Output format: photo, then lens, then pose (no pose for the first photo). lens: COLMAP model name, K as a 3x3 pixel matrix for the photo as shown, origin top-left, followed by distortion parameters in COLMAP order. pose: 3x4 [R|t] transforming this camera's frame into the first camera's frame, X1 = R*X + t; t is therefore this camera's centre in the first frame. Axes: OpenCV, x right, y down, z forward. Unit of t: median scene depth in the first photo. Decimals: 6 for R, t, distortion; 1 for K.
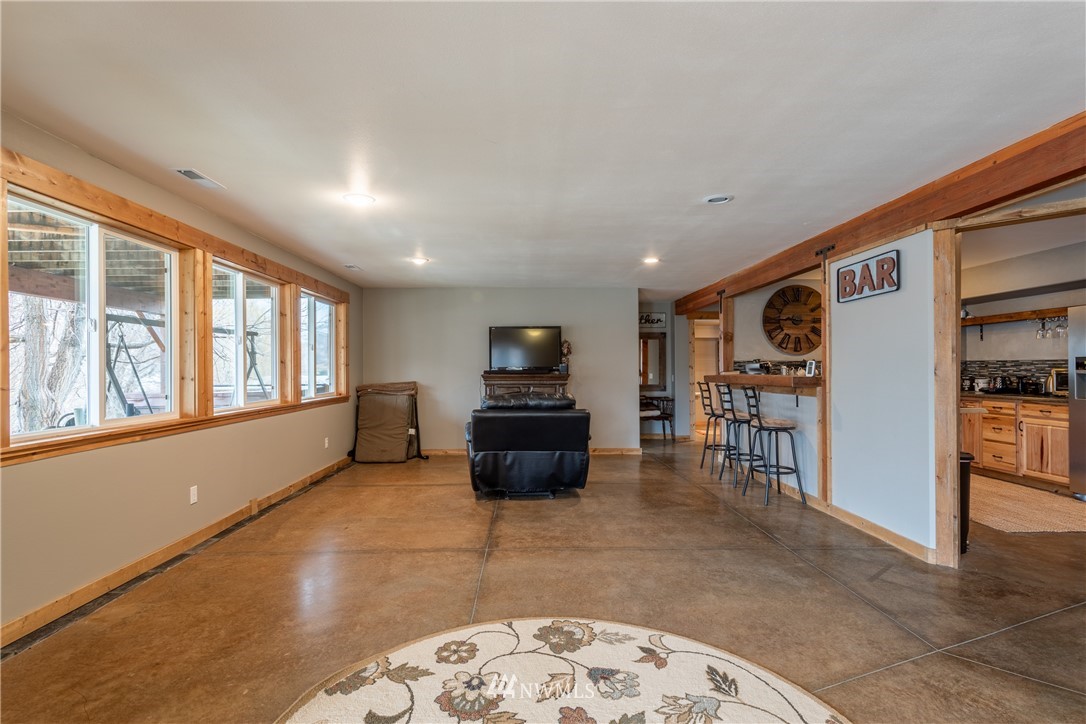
lens RADIAL K [[535.1, 0, 541.8], [0, 535.1, 368.1], [0, 0, 1]] dist [0.002698, 0.000555]
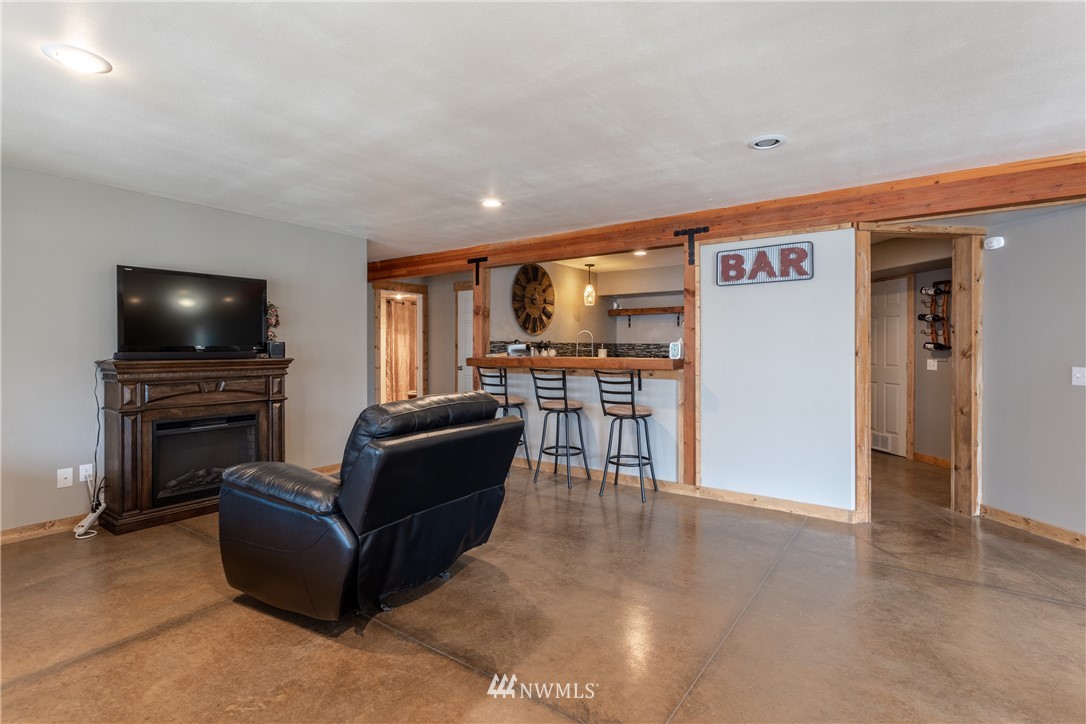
lens RADIAL K [[516.5, 0, 539.7], [0, 516.5, 348.2], [0, 0, 1]] dist [-0.000644, -0.000064]
pose [[0.601759, 0.003045, 0.798672, -0.383912], [-0.003694, 0.999993, -0.001029, -0.001549], [-0.798669, -0.002331, 0.601765, 0.617080]]
